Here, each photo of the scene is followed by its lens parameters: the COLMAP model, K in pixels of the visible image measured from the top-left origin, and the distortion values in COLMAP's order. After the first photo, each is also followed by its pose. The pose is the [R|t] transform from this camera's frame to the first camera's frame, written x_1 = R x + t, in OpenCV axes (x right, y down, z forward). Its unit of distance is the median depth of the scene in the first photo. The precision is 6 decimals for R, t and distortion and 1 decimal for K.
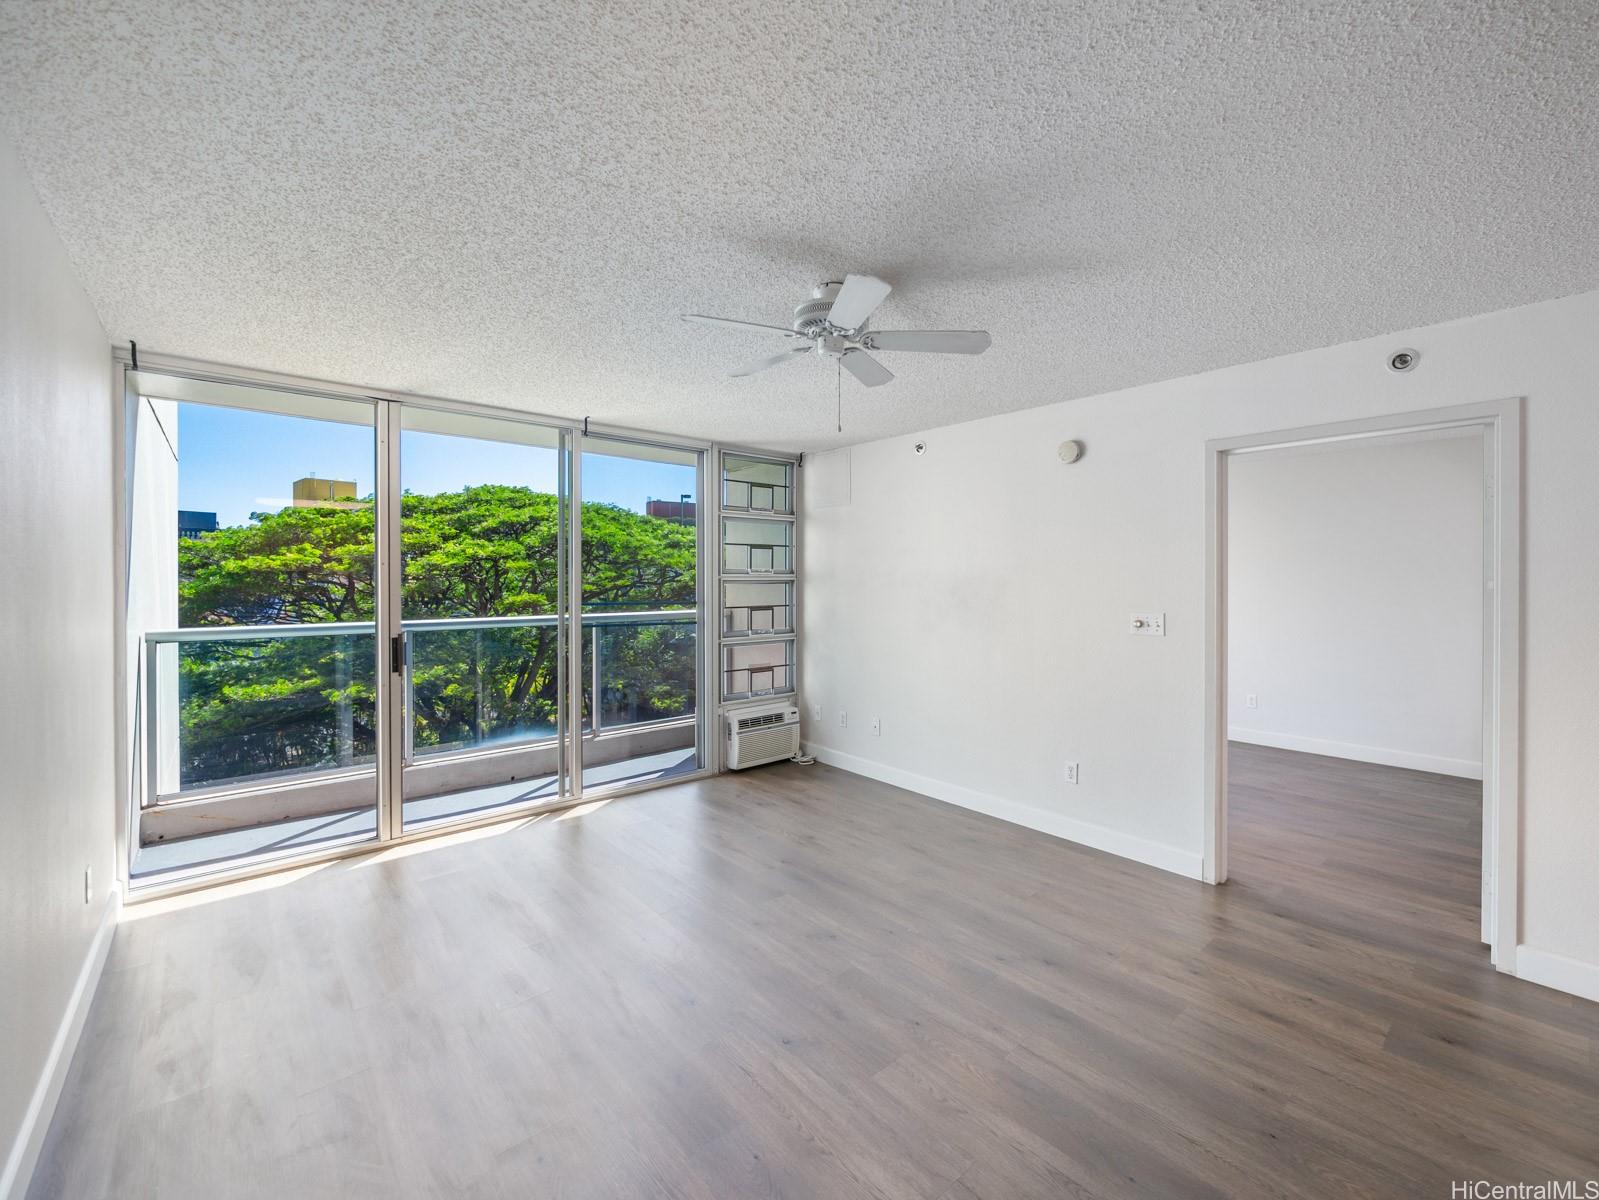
lens RADIAL K [[664.3, 0, 796.2], [0, 664.3, 587.6], [0, 0, 1]] dist [-0.006516, 0.000689]
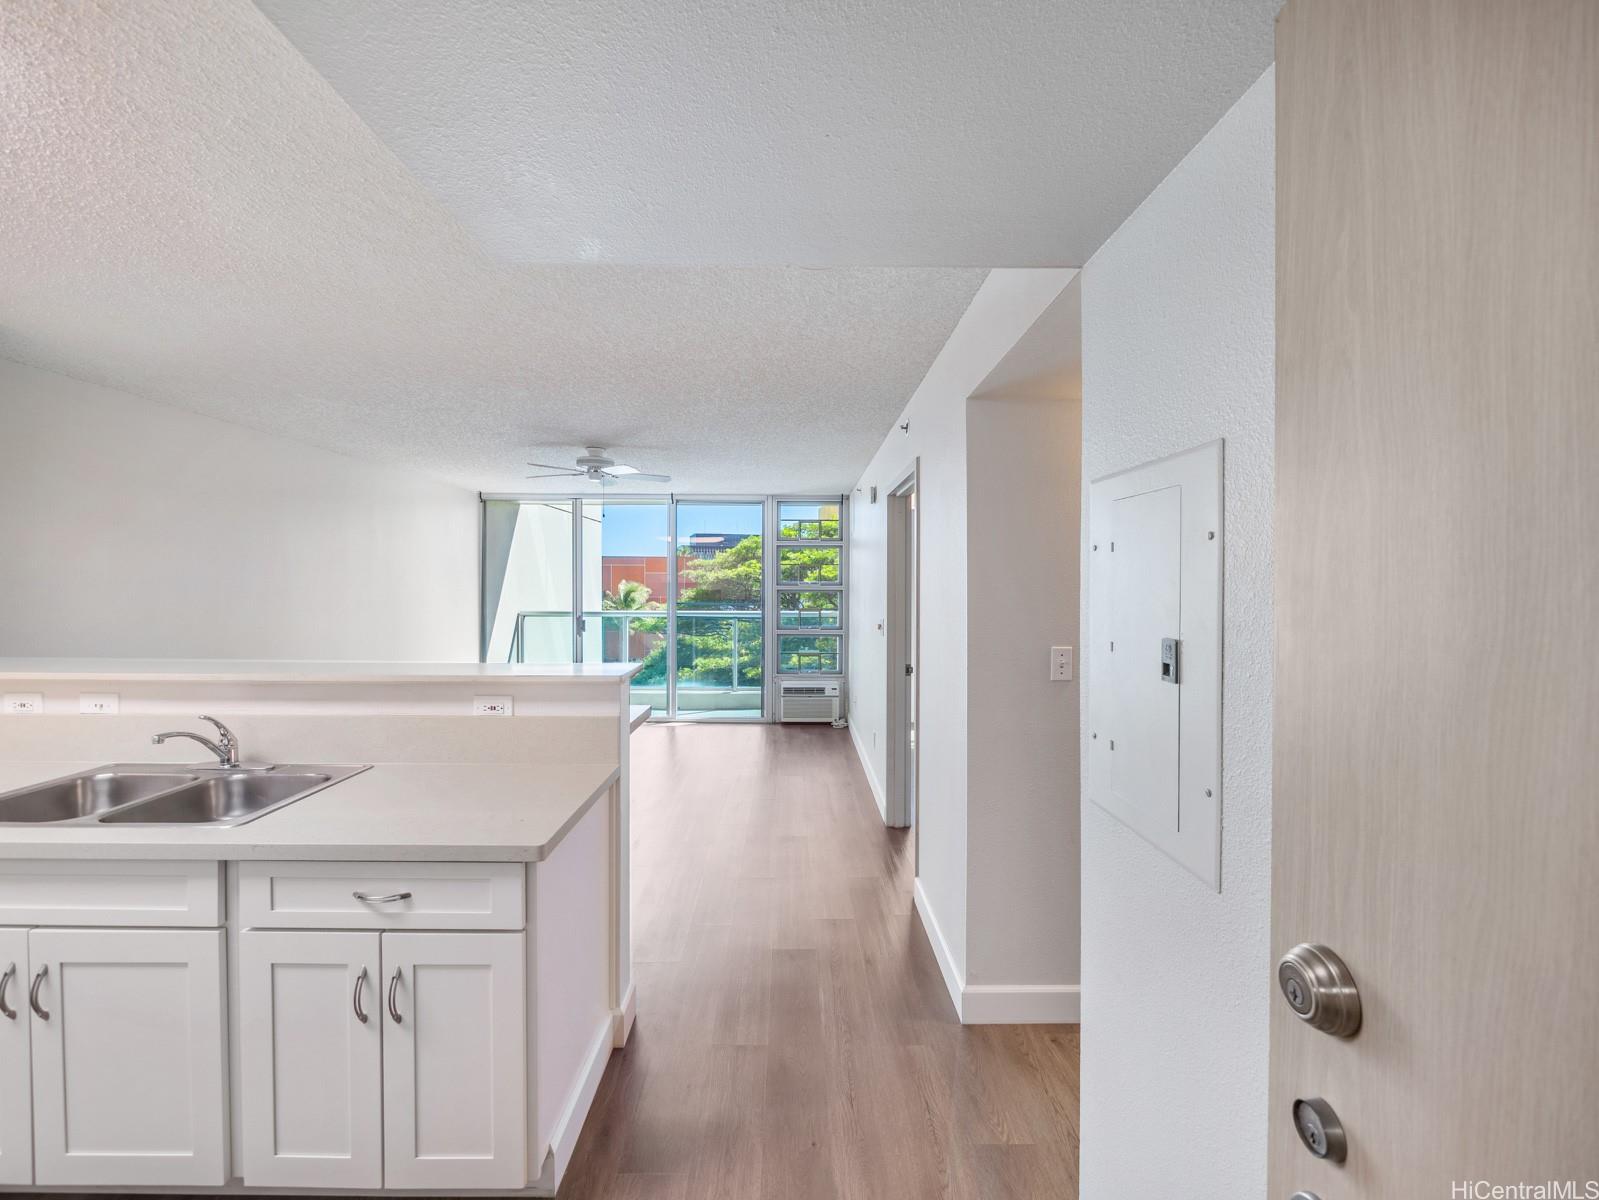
lens RADIAL K [[670.0, 0, 794.2], [0, 670.0, 585.7], [0, 0, 1]] dist [-0.007628, 0.000777]
pose [[0.758535, 0.003933, -0.651621, 1.295277], [-0.010464, 0.999926, -0.006145, -0.014927], [0.651549, 0.011480, 0.758520, -0.119640]]
